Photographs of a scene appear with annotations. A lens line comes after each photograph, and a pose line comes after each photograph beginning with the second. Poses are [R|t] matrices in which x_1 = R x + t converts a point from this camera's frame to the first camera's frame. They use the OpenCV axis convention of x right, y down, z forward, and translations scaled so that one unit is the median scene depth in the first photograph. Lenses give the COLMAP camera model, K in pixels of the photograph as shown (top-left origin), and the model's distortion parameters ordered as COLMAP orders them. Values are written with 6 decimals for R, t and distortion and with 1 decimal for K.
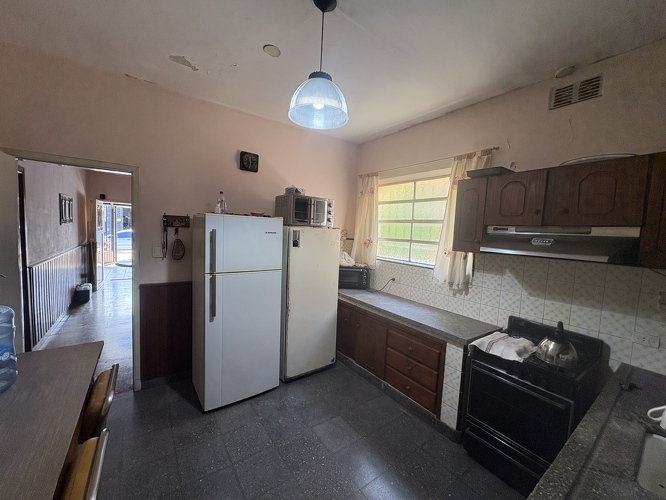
lens RADIAL K [[265.7, 0, 333.3], [0, 265.7, 250.1], [0, 0, 1]] dist [-0.001490, 0.000359]
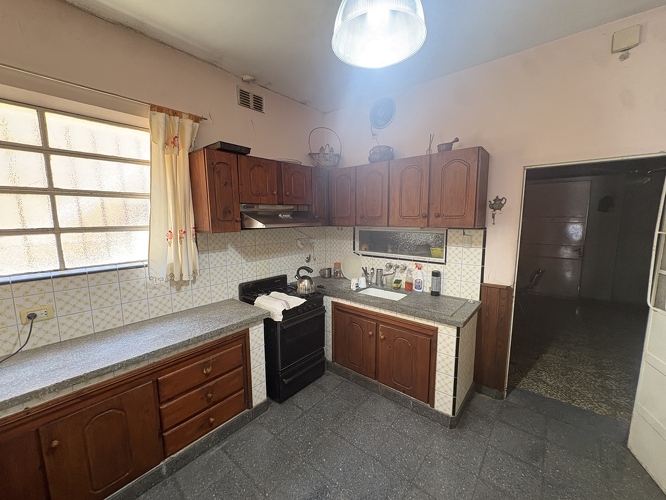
lens RADIAL K [[265.7, 0, 333.4], [0, 265.7, 249.8], [0, 0, 1]] dist [-0.001490, 0.000359]
pose [[-0.252243, -0.170096, 0.952597, -0.429296], [0.067343, 0.978957, 0.192635, -0.075465], [-0.965318, 0.112741, -0.235481, 0.765699]]
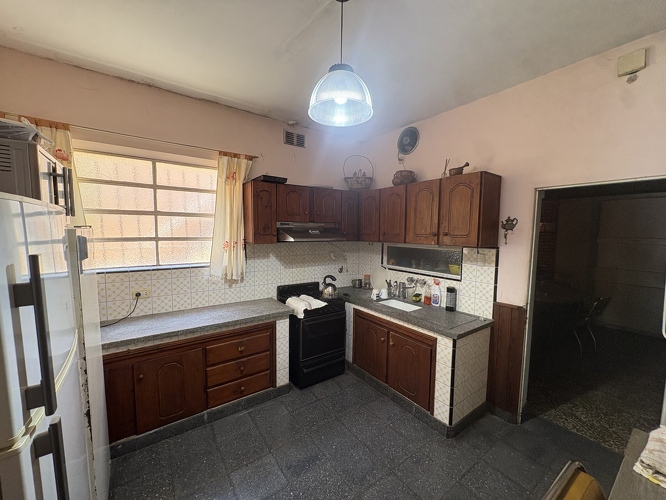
lens RADIAL K [[265.7, 0, 333.8], [0, 265.7, 249.6], [0, 0, 1]] dist [-0.001490, 0.000359]
pose [[-0.001859, -0.122907, 0.992416, -0.603834], [0.063825, 0.990380, 0.122775, -0.081939], [-0.997959, 0.063569, 0.006003, 0.609269]]
